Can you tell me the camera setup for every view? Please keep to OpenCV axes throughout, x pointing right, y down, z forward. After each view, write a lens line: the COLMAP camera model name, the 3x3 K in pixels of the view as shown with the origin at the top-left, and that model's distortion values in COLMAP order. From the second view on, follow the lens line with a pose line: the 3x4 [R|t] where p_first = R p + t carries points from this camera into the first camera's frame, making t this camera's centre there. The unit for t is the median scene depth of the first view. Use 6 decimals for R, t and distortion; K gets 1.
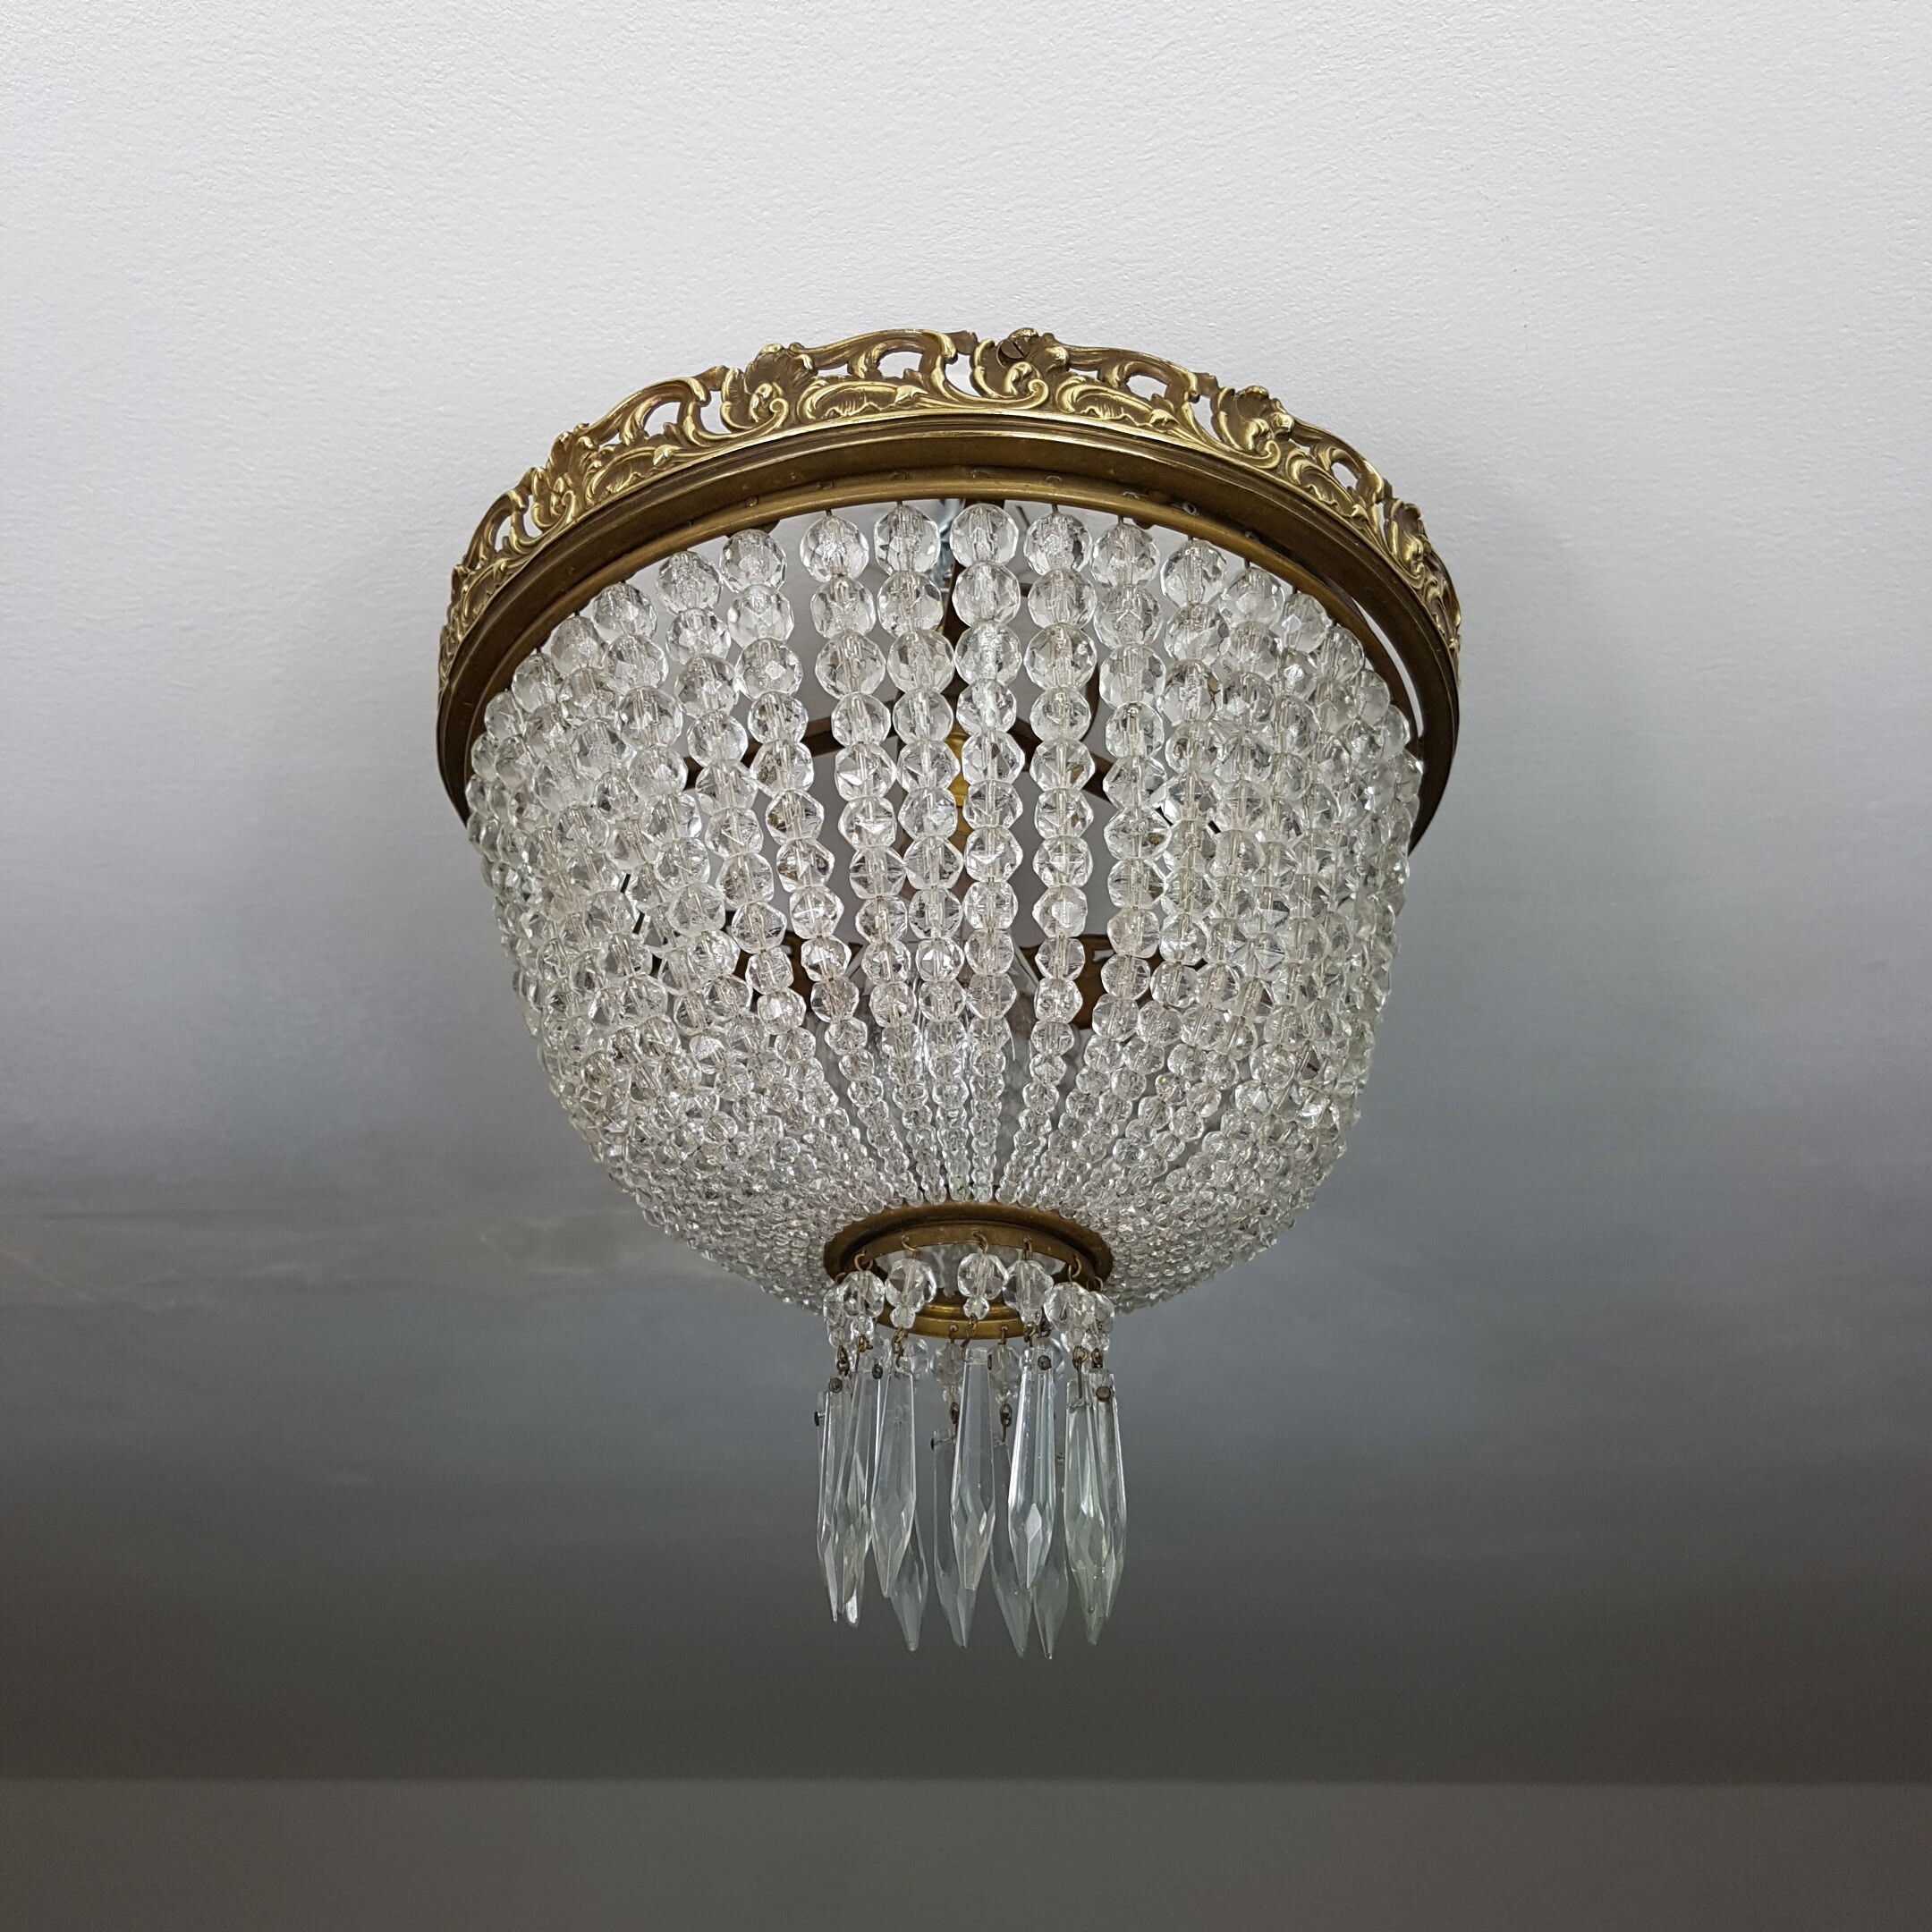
lens RADIAL K [[1884.1, 0, 966.3], [0, 1884.1, 961.7], [0, 0, 1]] dist [-0.025496, 0.000000]
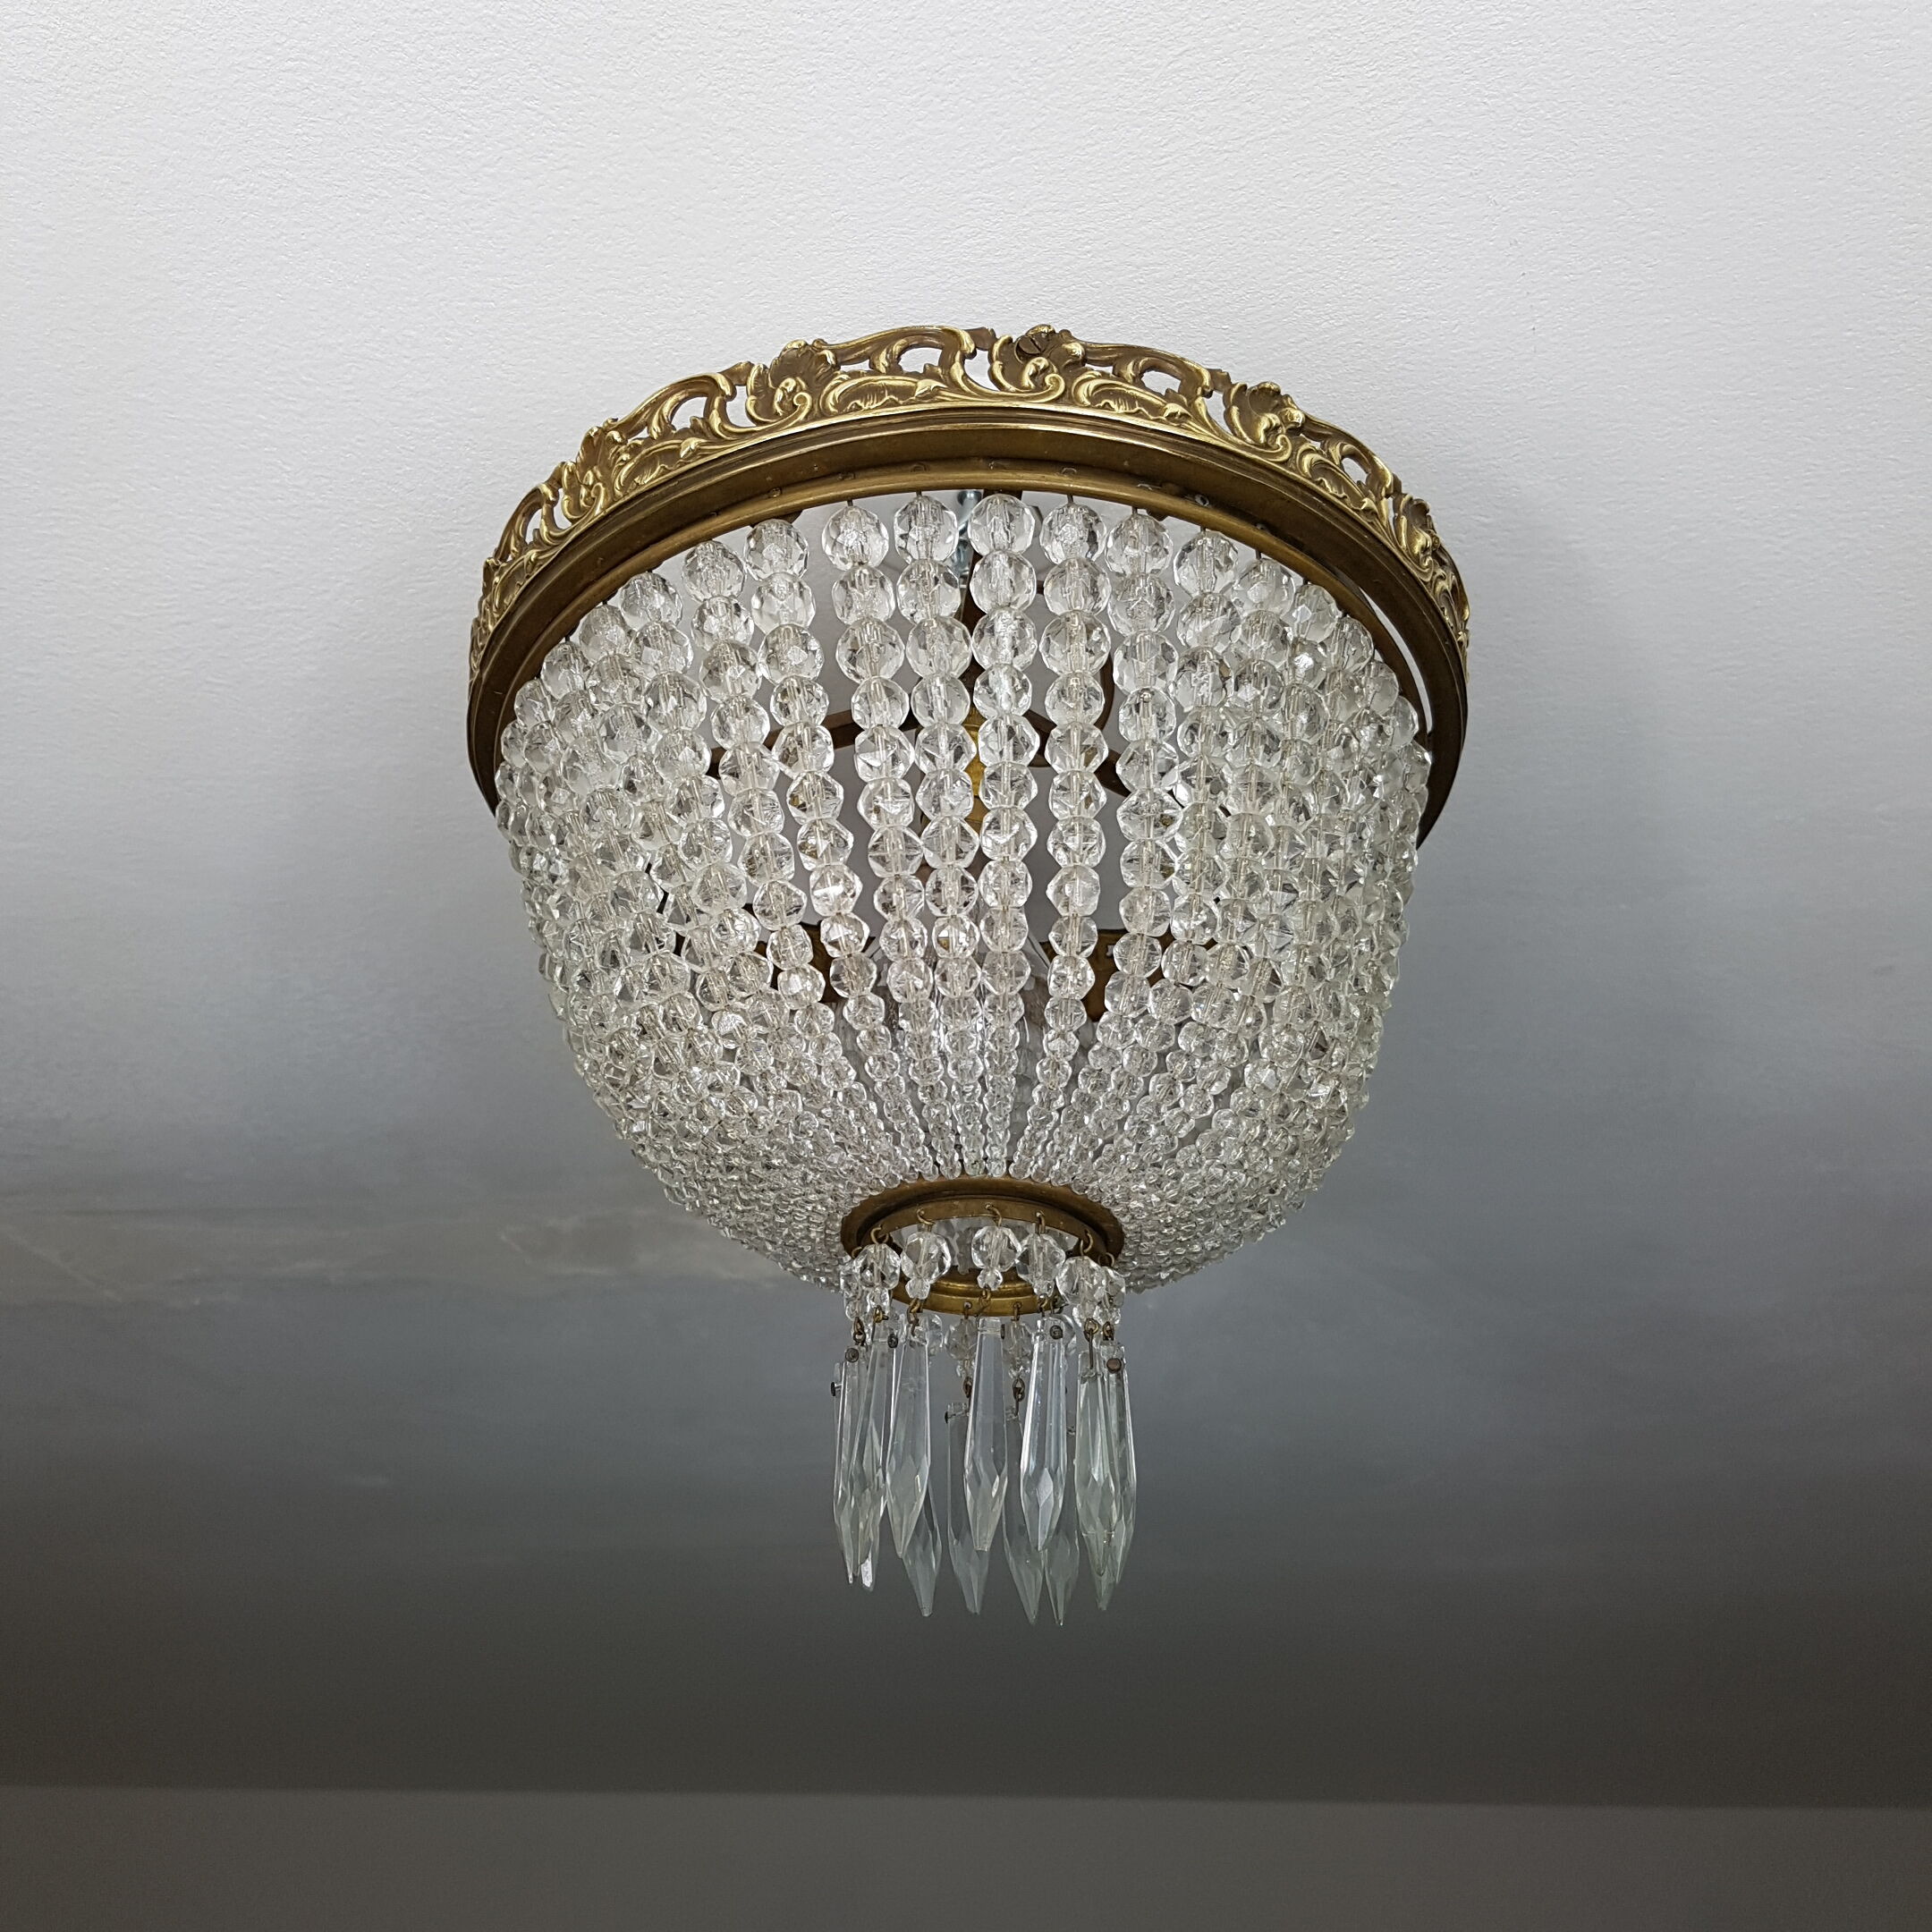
lens RADIAL K [[1884.1, 0, 960.5], [0, 1884.1, 964.5], [0, 0, 1]] dist [-0.025496, 0.000000]
pose [[0.999896, 0.005156, -0.013440, 0.002205], [-0.005298, 0.999930, -0.010542, 0.023278], [0.013384, 0.010612, 0.999854, -0.023870]]
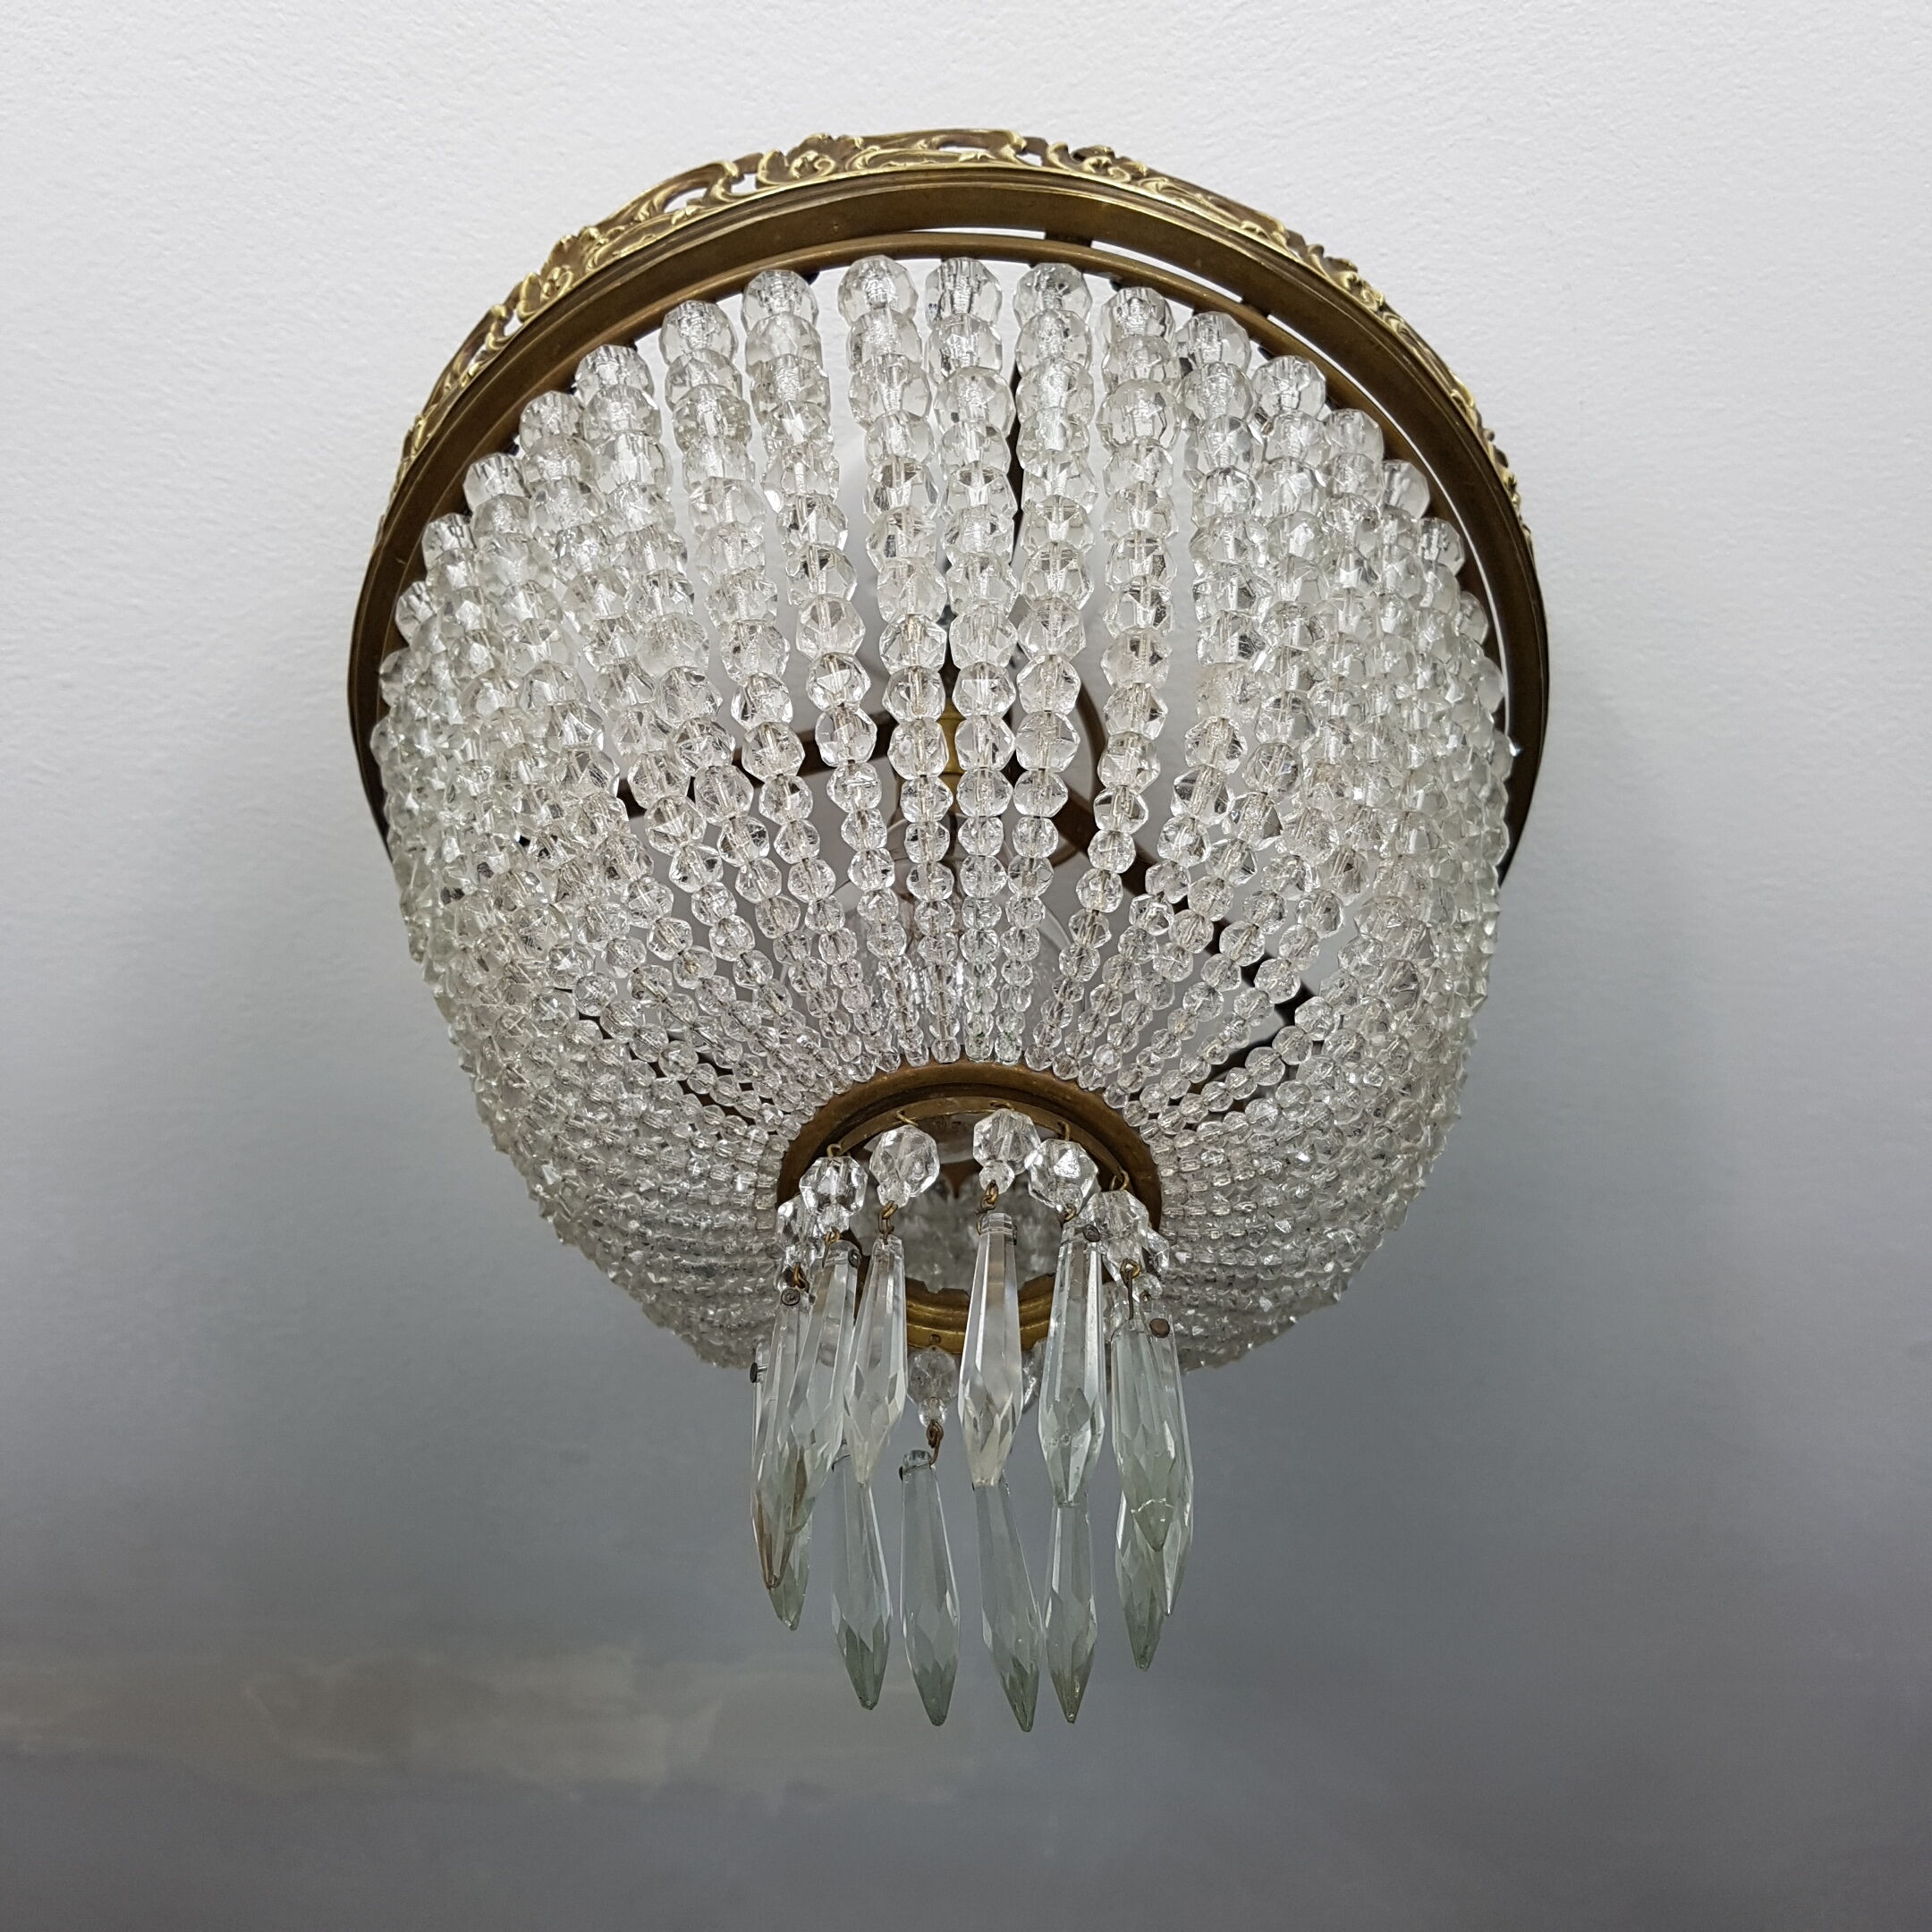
lens RADIAL K [[1884.1, 0, 948.3], [0, 1884.1, 972.3], [0, 0, 1]] dist [-0.025496, 0.000000]
pose [[0.995769, 0.079444, 0.046174, -0.051265], [-0.058073, 0.933520, -0.353790, 0.352213], [-0.071211, 0.349612, 0.934184, 0.296337]]
